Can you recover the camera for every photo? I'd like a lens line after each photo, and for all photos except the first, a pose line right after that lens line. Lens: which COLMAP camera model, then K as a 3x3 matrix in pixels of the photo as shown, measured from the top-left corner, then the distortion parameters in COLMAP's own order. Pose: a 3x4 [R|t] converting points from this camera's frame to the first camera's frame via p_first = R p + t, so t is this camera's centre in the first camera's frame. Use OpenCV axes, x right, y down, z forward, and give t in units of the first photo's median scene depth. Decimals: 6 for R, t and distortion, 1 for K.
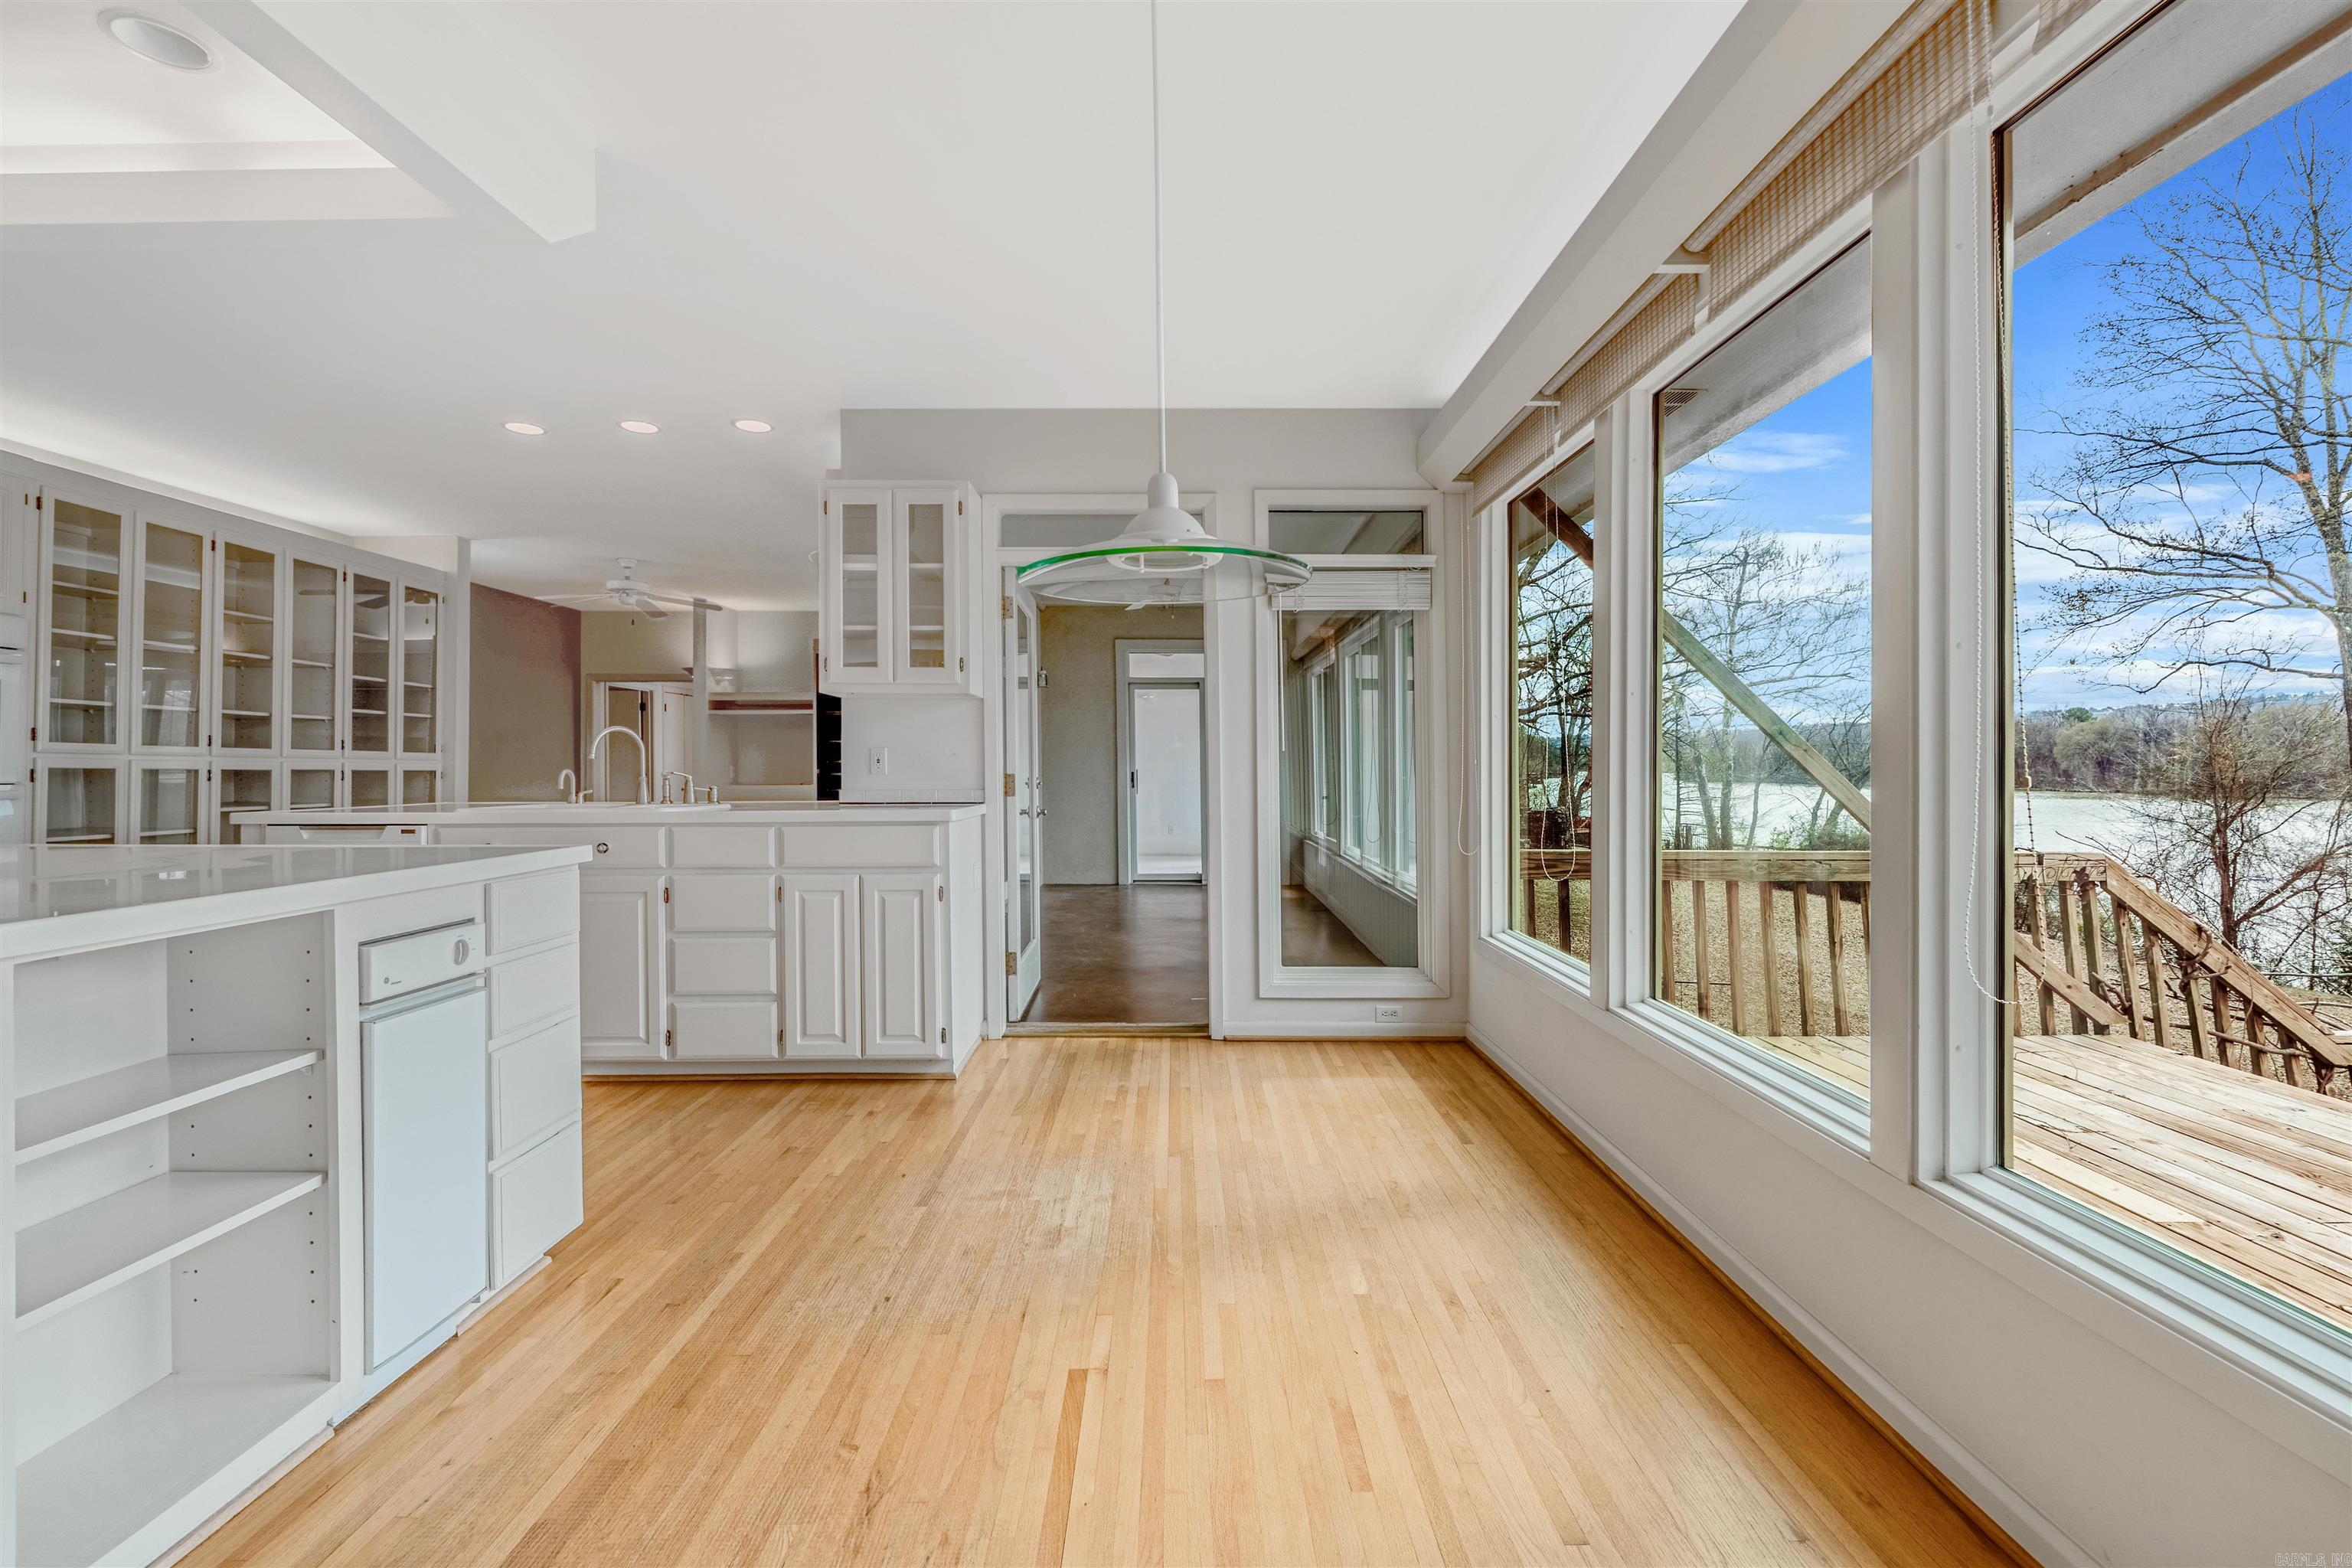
lens RADIAL K [[1007.9, 0, 1175.0], [0, 1007.9, 768.4], [0, 0, 1]] dist [-0.001469, -0.001850]
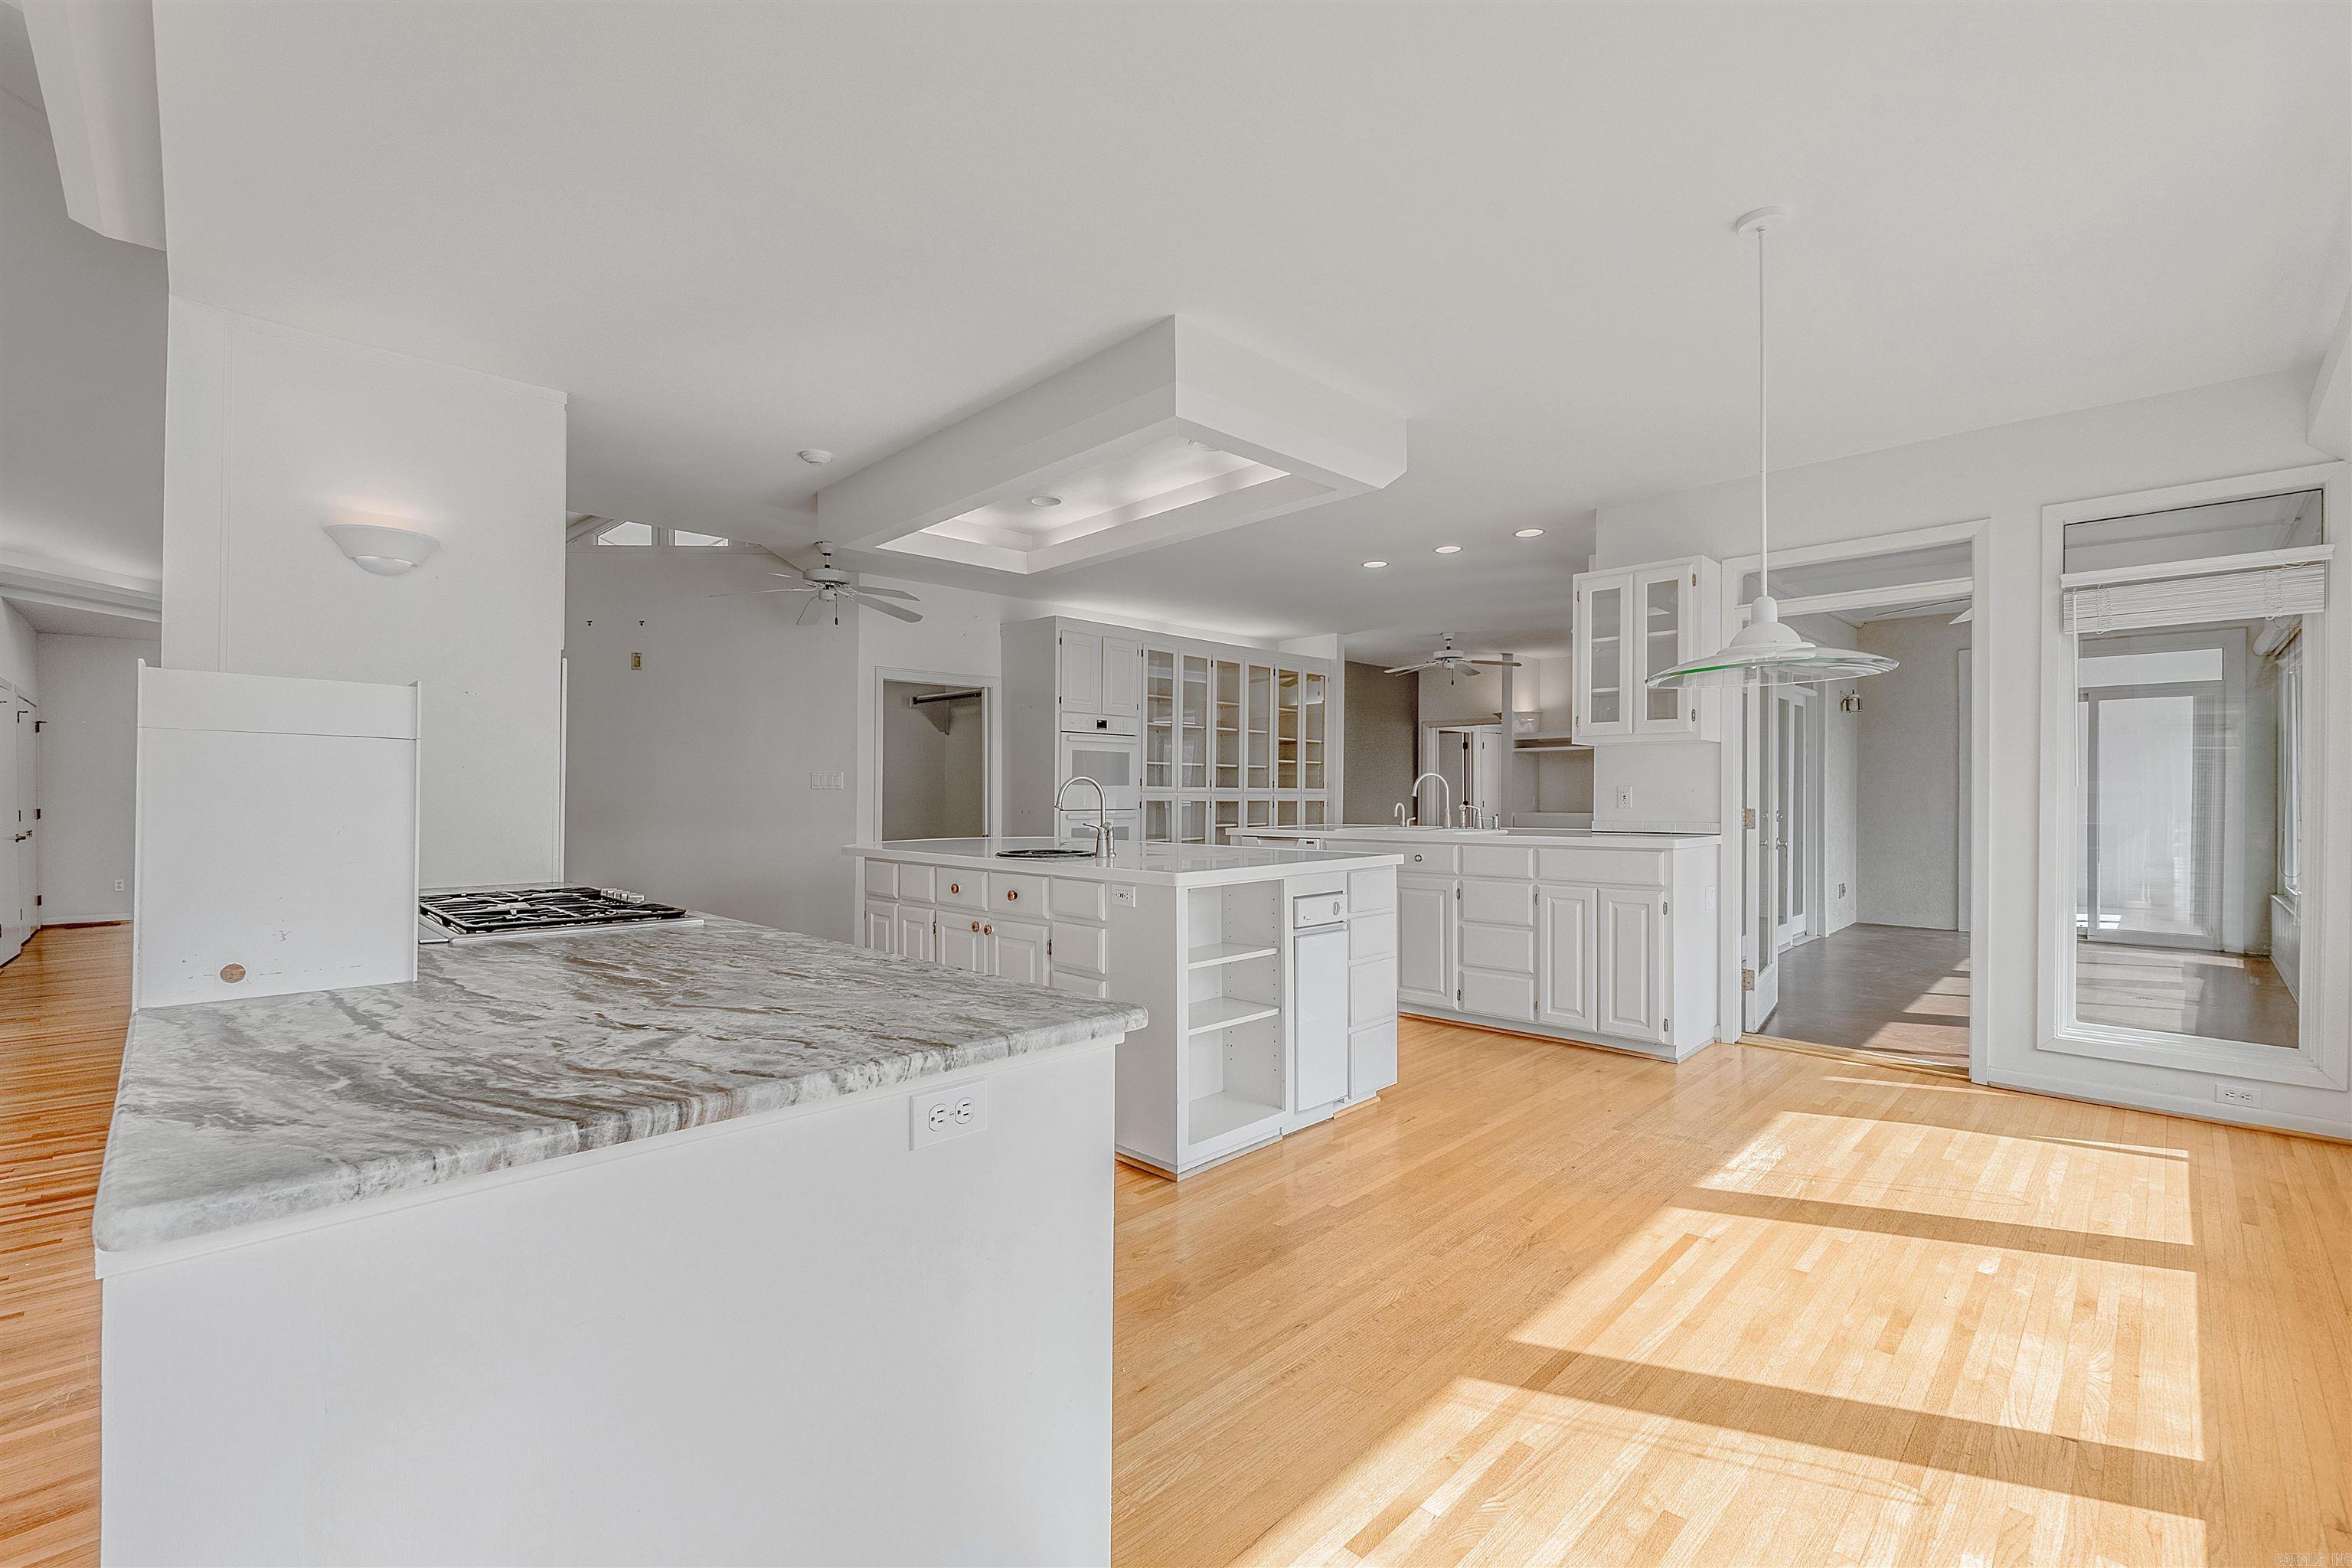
lens RADIAL K [[1007.9, 0, 1166.1], [0, 1007.9, 814.8], [0, 0, 1]] dist [-0.001469, -0.001850]
pose [[0.705474, 0.014381, -0.708590, 0.195671], [0.000842, 0.999776, 0.021130, -0.013959], [0.708736, -0.015503, 0.705304, -0.270236]]
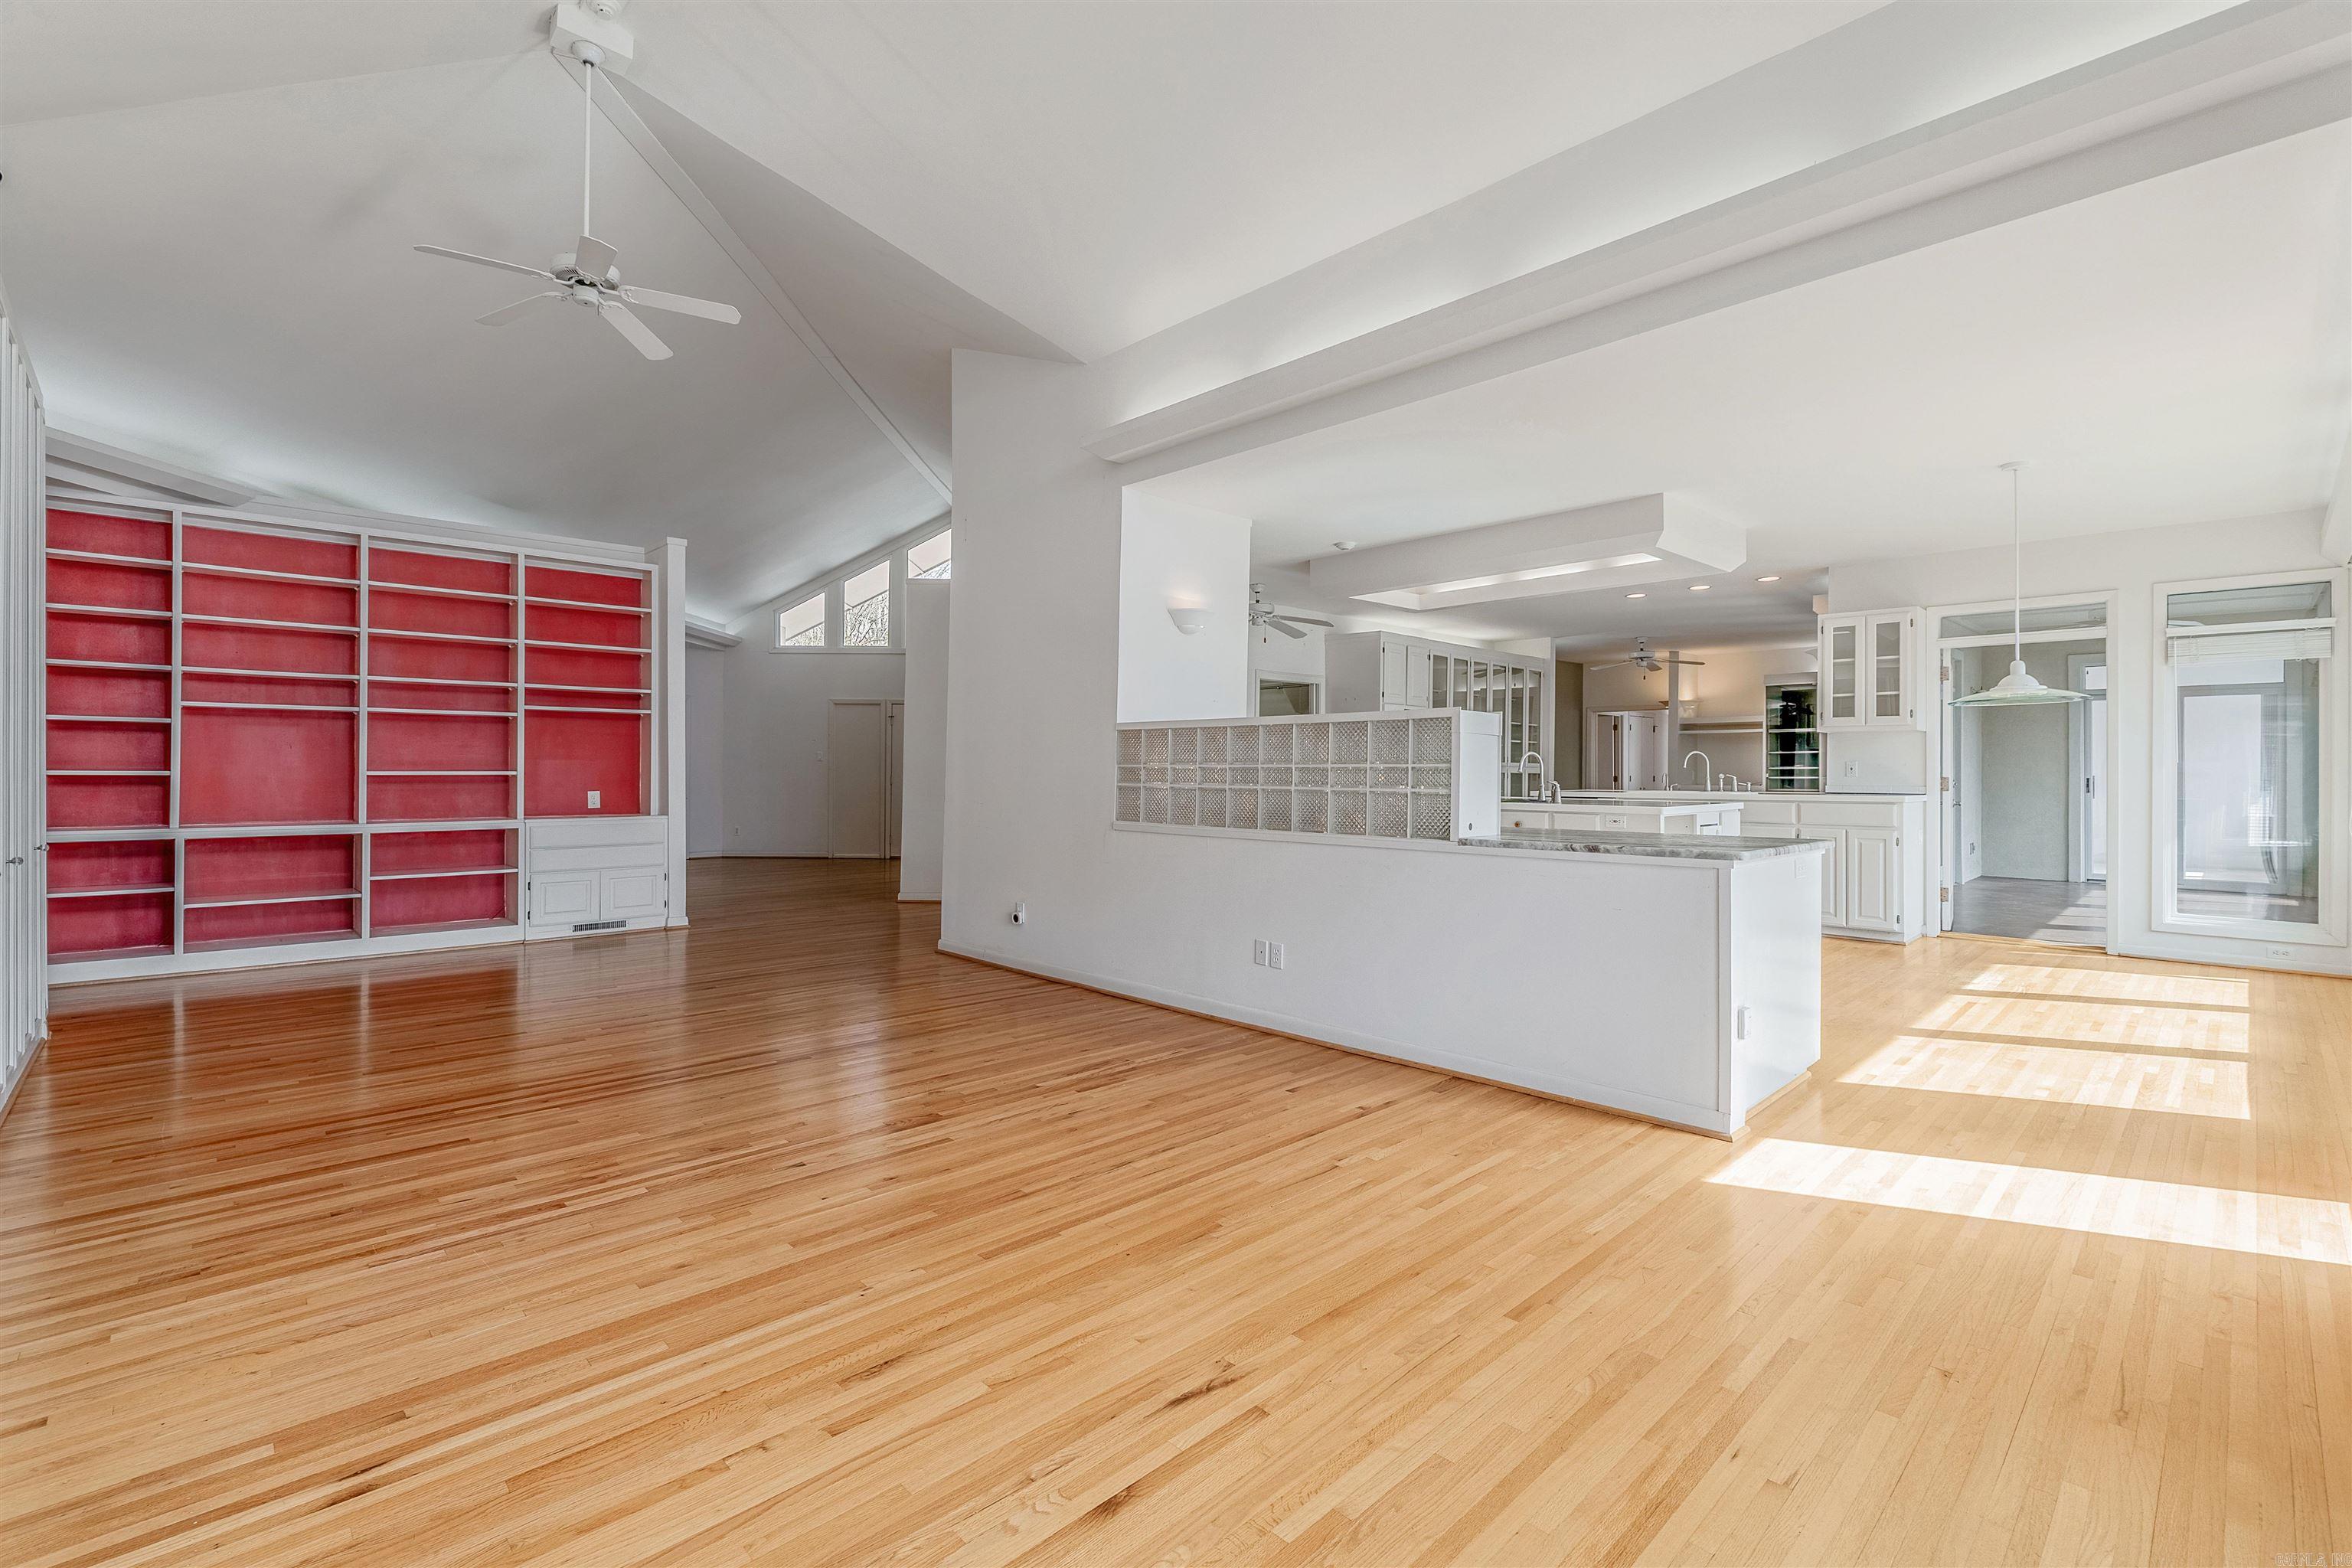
lens RADIAL K [[1064.6, 0, 1140.1], [0, 1064.6, 782.7], [0, 0, 1]] dist [-0.005051, -0.000466]
pose [[0.687899, 0.010603, -0.725729, 0.213429], [-0.004204, 0.999935, 0.010623, 0.001822], [0.725794, -0.004257, 0.687899, -1.286780]]
